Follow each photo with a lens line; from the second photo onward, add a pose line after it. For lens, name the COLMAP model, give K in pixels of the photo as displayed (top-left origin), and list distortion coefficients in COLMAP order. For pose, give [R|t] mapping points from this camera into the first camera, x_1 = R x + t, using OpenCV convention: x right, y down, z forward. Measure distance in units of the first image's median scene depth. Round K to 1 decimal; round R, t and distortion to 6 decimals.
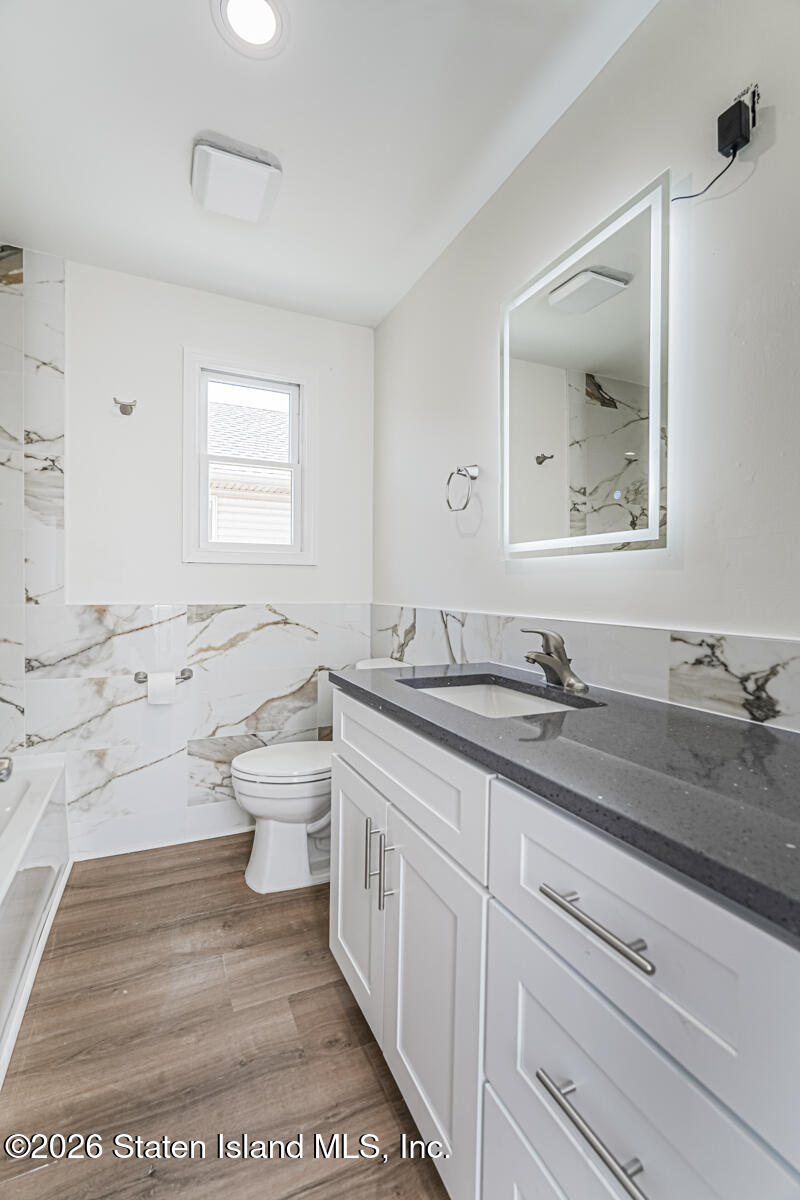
lens RADIAL K [[526.5, 0, 397.1], [0, 526.5, 601.7], [0, 0, 1]] dist [-0.028020, 0.013689]
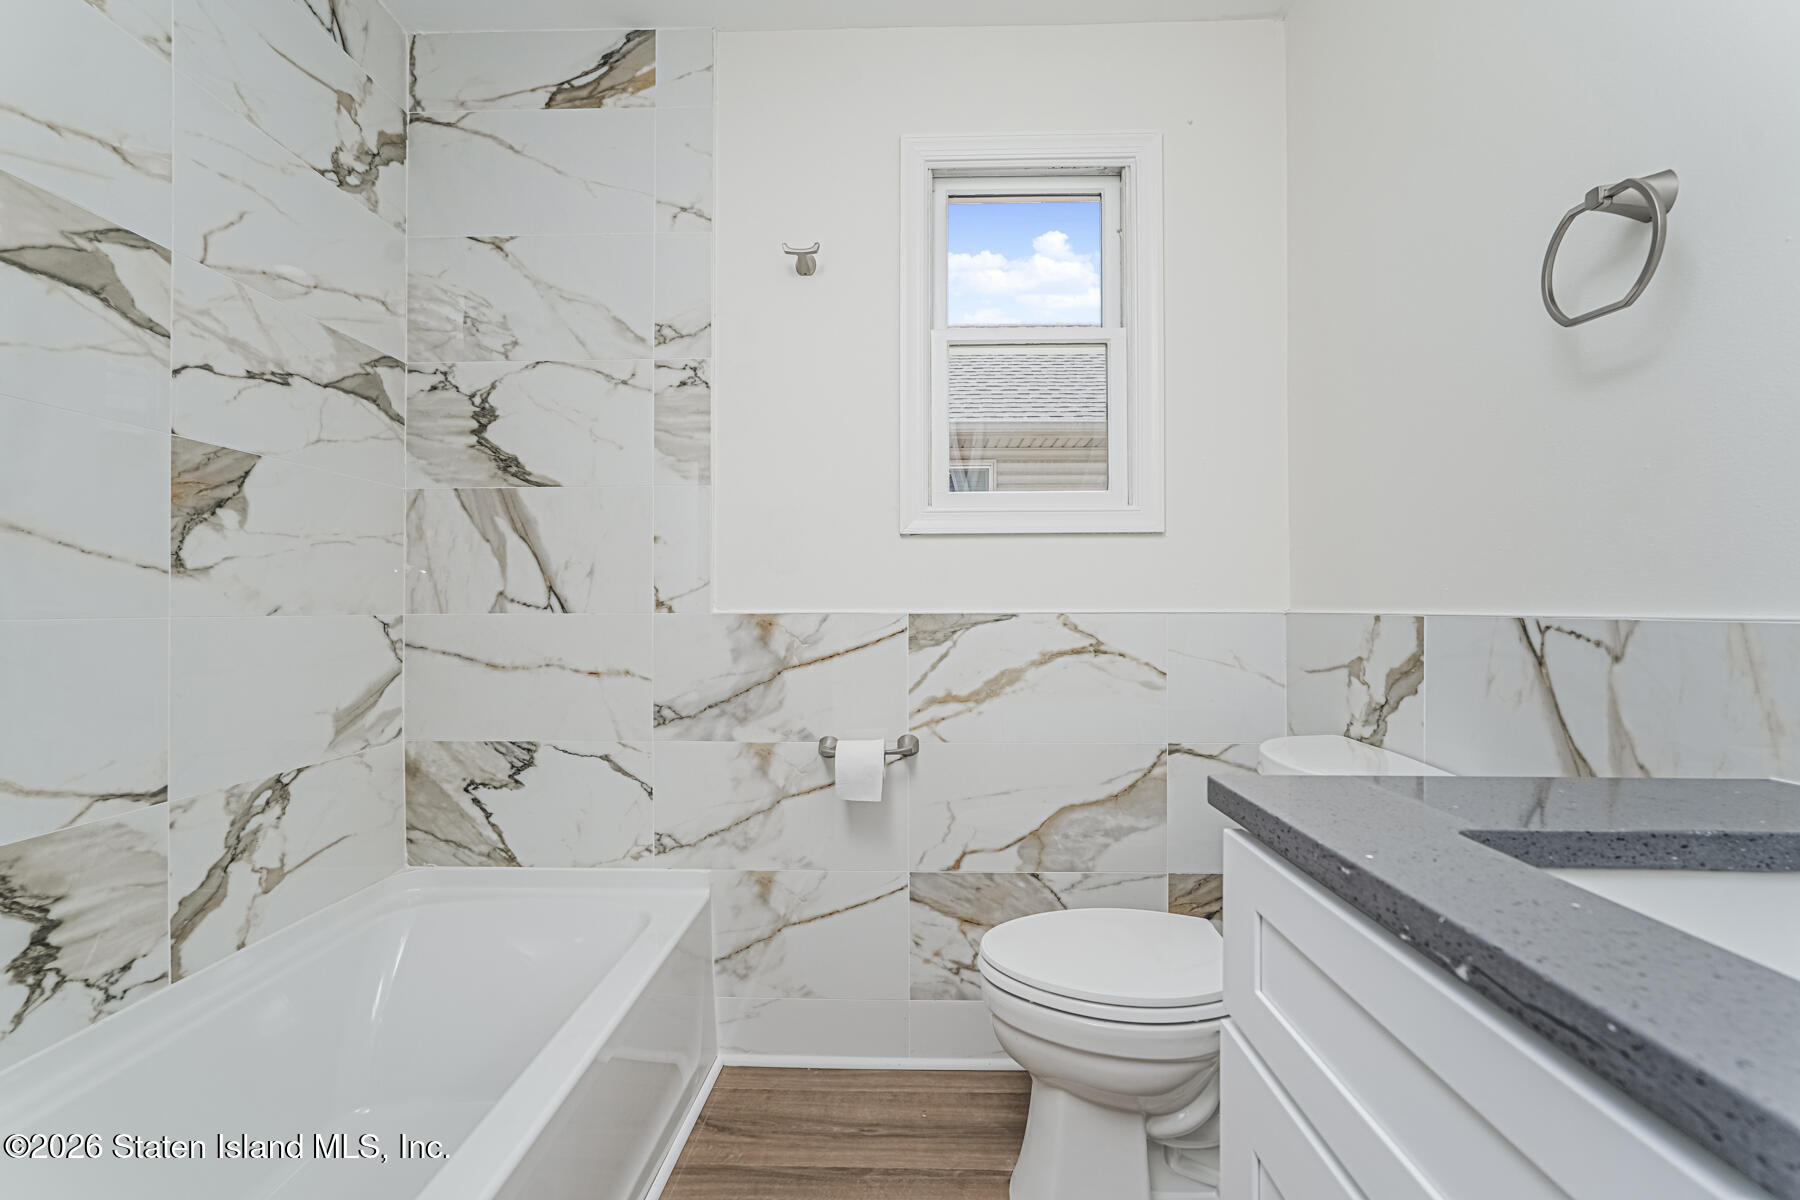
lens RADIAL K [[816.8, 0, 898.1], [0, 816.8, 603.6], [0, 0, 1]] dist [-0.005922, -0.000143]
pose [[0.895912, -0.013460, -0.444027, -0.048648], [0.000148, 0.999550, -0.030001, 0.022491], [0.444231, 0.026813, 0.895511, 0.283886]]
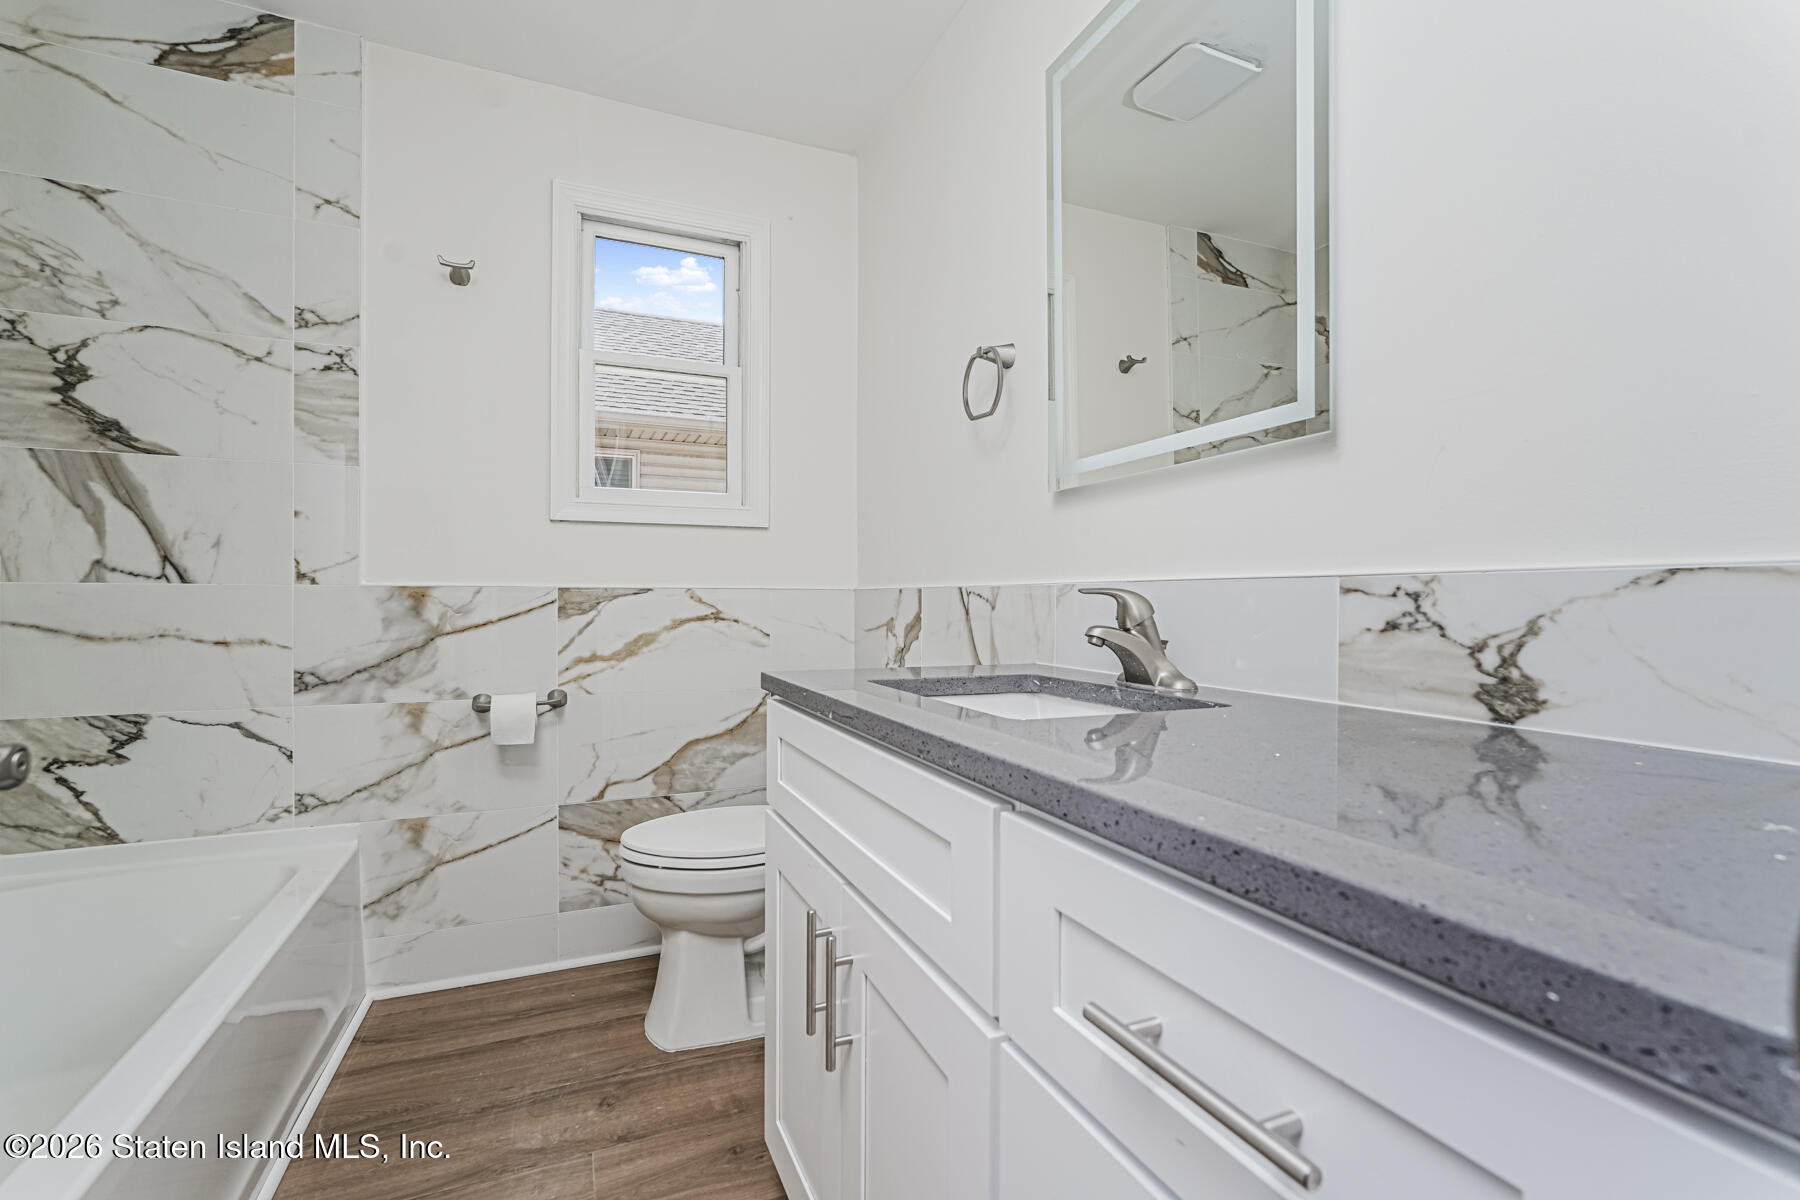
lens RADIAL K [[794.8, 0, 904.9], [0, 794.8, 606.5], [0, 0, 1]] dist [-0.020766, 0.009697]
pose [[0.999819, -0.005586, -0.018205, 0.034150], [0.005309, 0.999870, -0.015215, 0.049832], [0.018287, 0.015115, 0.999719, 0.068552]]
